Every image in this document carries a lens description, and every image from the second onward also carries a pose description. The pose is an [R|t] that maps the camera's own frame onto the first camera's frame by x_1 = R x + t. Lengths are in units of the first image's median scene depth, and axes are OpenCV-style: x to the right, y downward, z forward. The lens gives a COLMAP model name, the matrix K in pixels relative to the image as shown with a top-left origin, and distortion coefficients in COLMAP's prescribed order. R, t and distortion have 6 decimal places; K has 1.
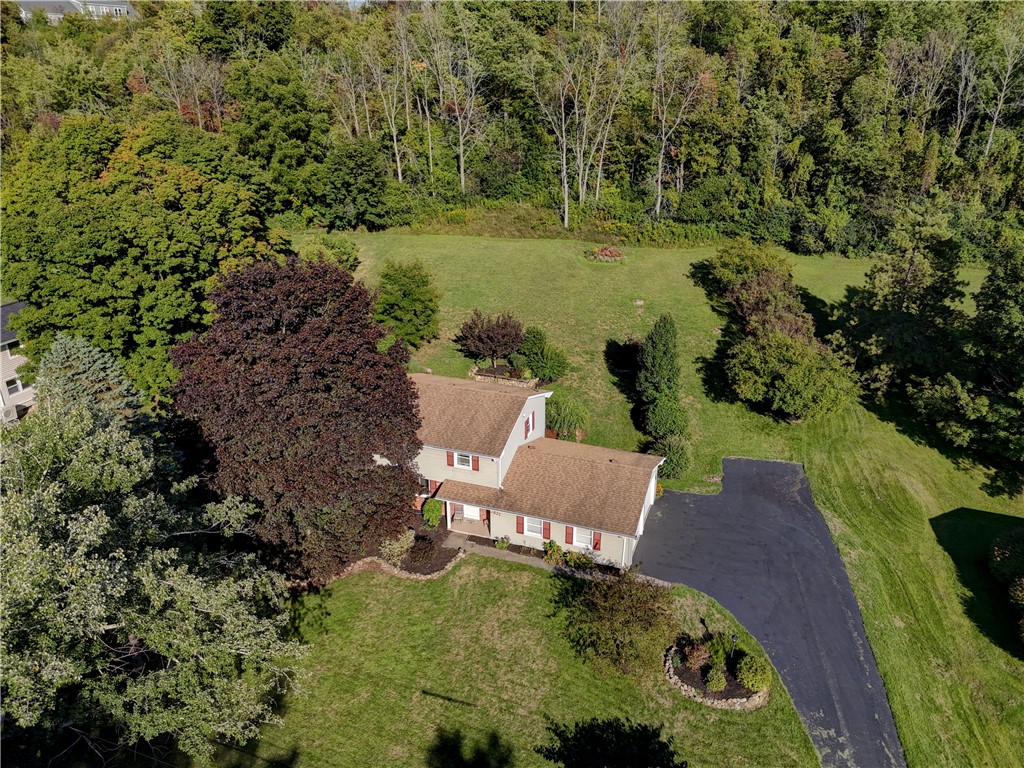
lens RADIAL K [[743.7, 0, 528.8], [0, 743.7, 379.8], [0, 0, 1]] dist [0.071752, -0.041529]
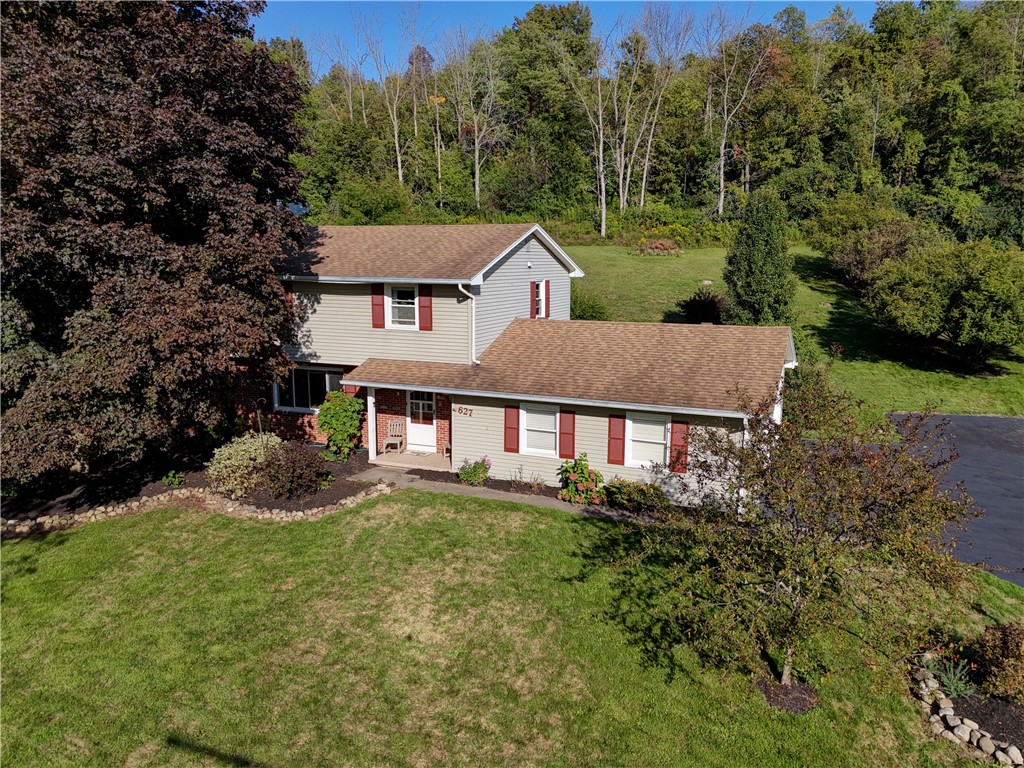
lens RADIAL K [[752.1, 0, 524.3], [0, 752.1, 382.8], [0, 0, 1]] dist [0.053928, -0.033682]
pose [[0.998545, 0.009424, -0.053089, 0.019237], [-0.020889, 0.975329, -0.219766, 0.242470], [0.049709, 0.220555, 0.974107, 0.476513]]
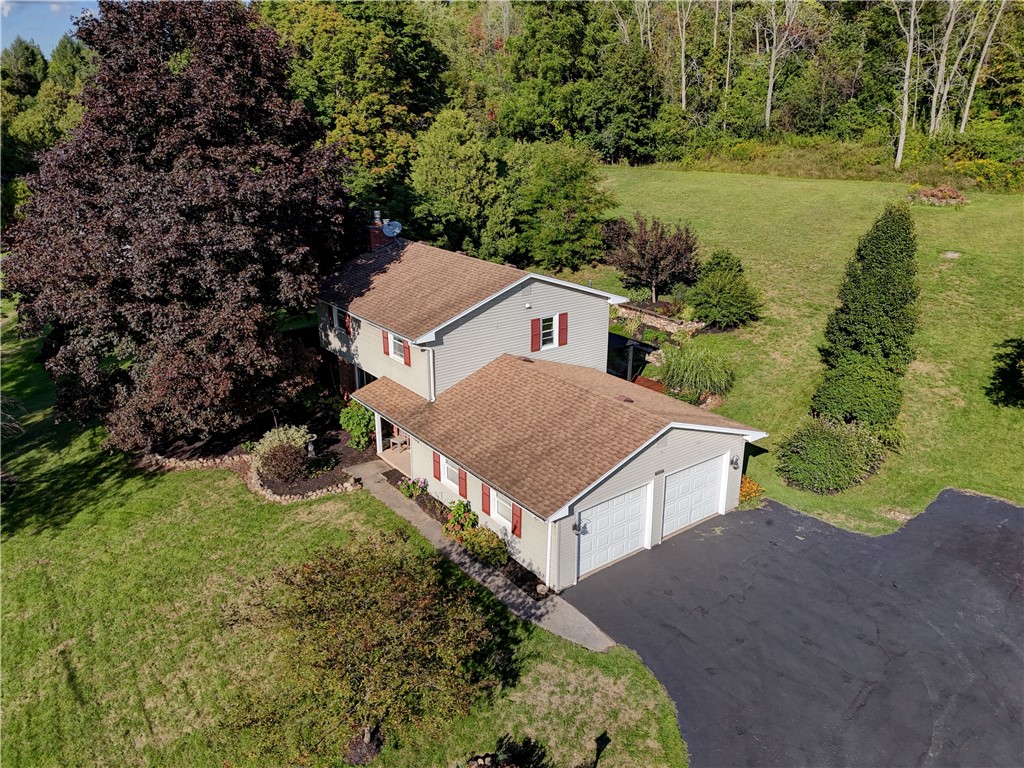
lens RADIAL K [[752.1, 0, 524.3], [0, 752.1, 382.8], [0, 0, 1]] dist [0.053928, -0.033682]
pose [[0.838468, 0.182377, -0.513527, 0.307405], [-0.205641, 0.978557, 0.011767, 0.099421], [0.504662, 0.095735, 0.857993, 0.465114]]
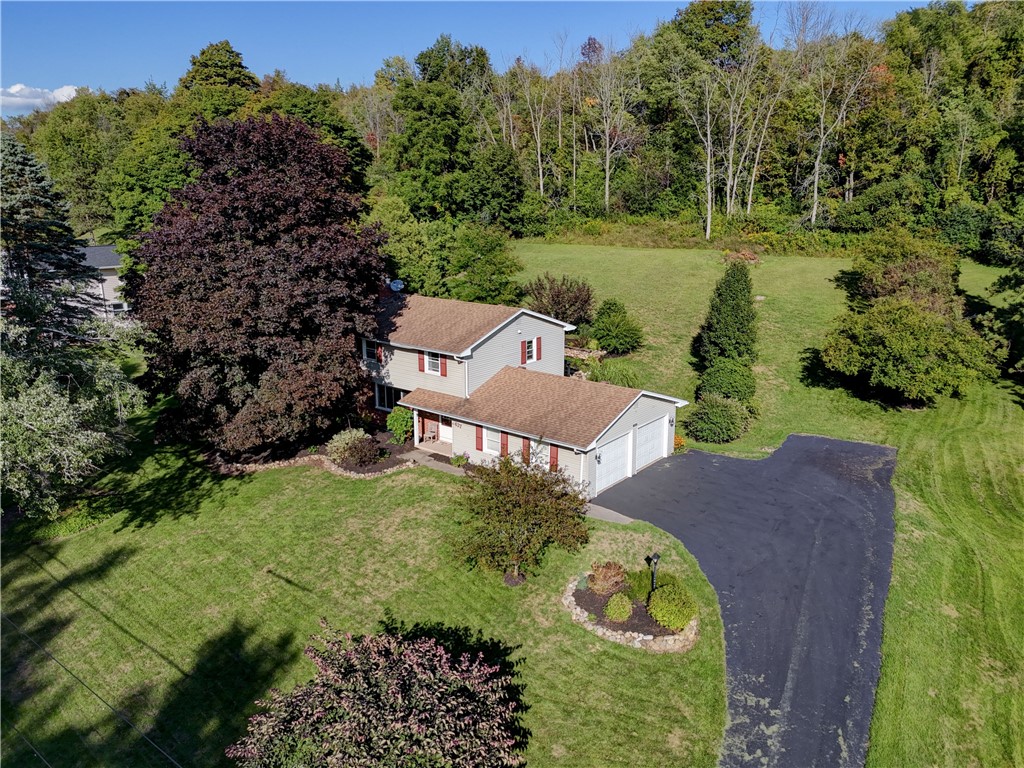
lens RADIAL K [[743.7, 0, 528.8], [0, 743.7, 379.8], [0, 0, 1]] dist [0.071752, -0.041529]
pose [[0.947652, 0.077045, -0.309872, 0.270238], [-0.120823, 0.984818, -0.124641, 0.204290], [0.295564, 0.155556, 0.942573, 0.184494]]
